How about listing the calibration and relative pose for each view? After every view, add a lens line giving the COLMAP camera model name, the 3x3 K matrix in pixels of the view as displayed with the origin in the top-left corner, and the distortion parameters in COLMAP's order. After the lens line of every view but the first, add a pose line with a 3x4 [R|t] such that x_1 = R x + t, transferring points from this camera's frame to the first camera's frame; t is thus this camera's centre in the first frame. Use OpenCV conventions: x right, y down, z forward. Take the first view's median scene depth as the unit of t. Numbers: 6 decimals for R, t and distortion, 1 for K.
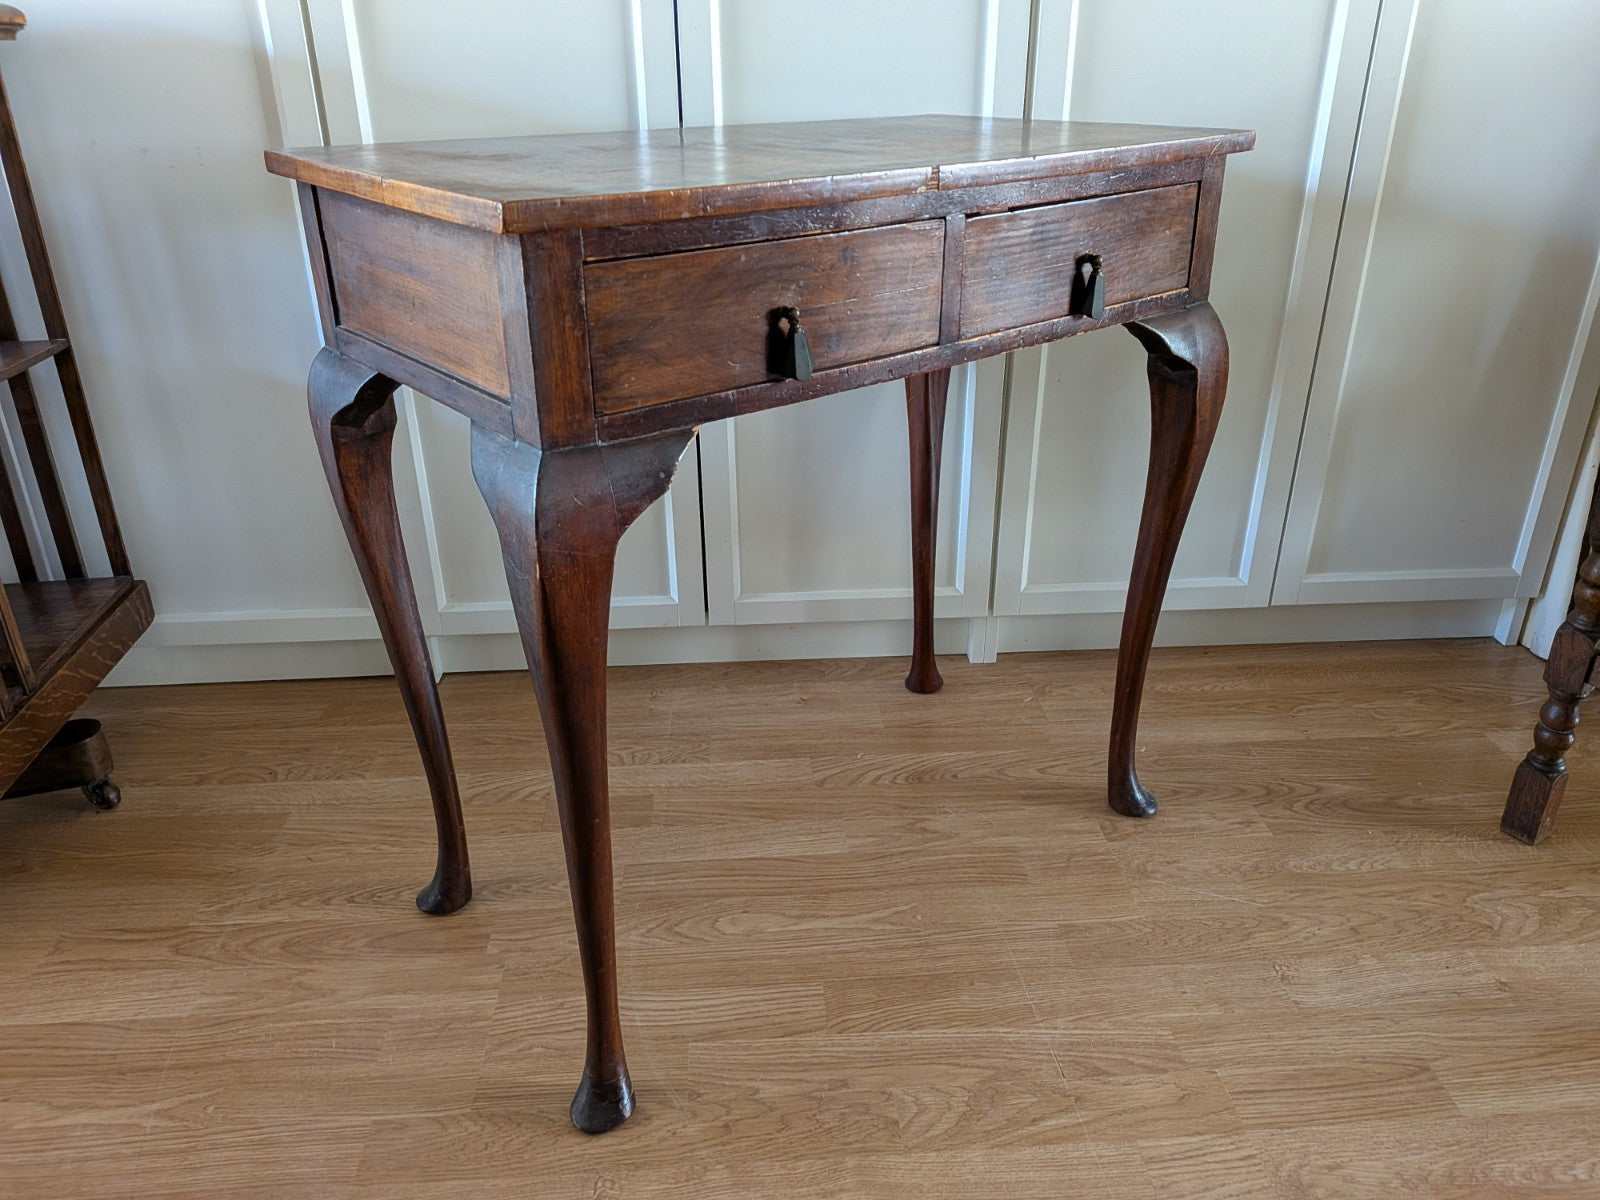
lens RADIAL K [[1181.0, 0, 812.8], [0, 1181.0, 584.4], [0, 0, 1]] dist [0.042537, -0.092402]
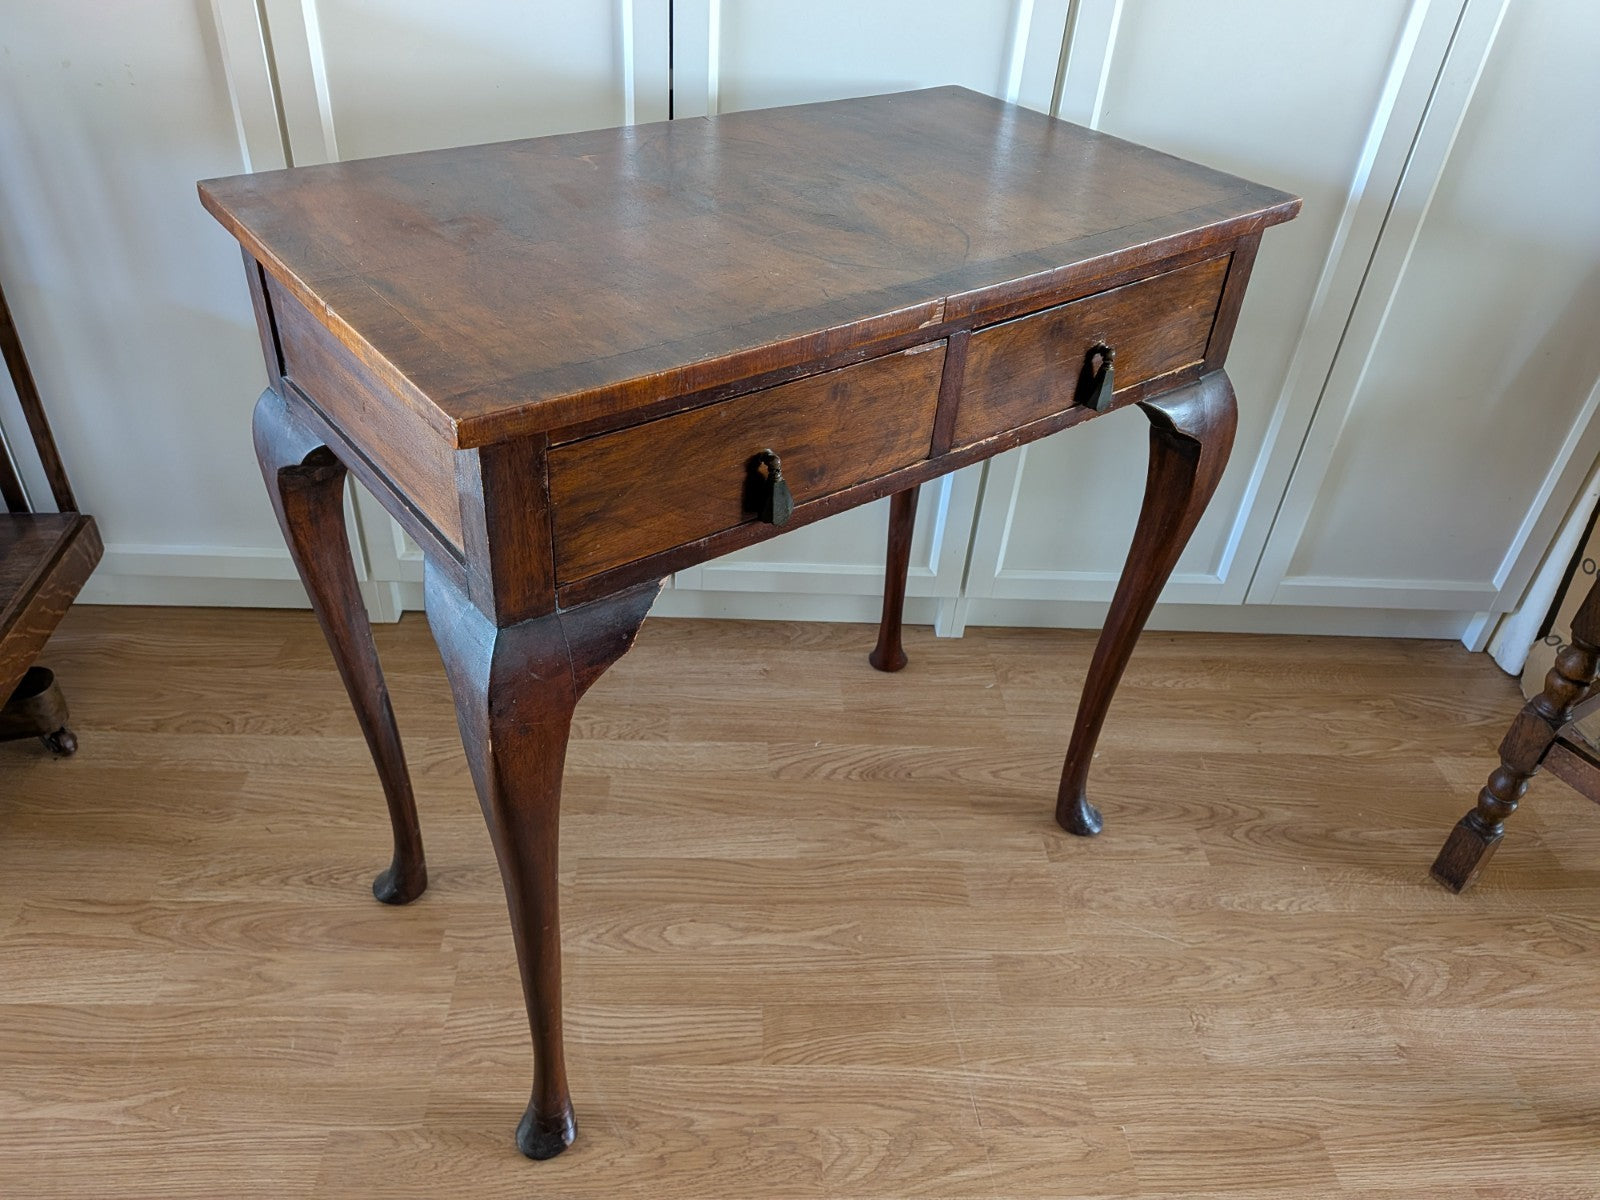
lens RADIAL K [[1183.8, 0, 801.0], [0, 1183.8, 625.4], [0, 0, 1]] dist [0.032601, -0.080891]
pose [[0.997189, 0.071365, 0.022814, -0.005069], [-0.074579, 0.974610, 0.211124, -0.205418], [-0.007168, -0.212232, 0.977193, 0.044322]]
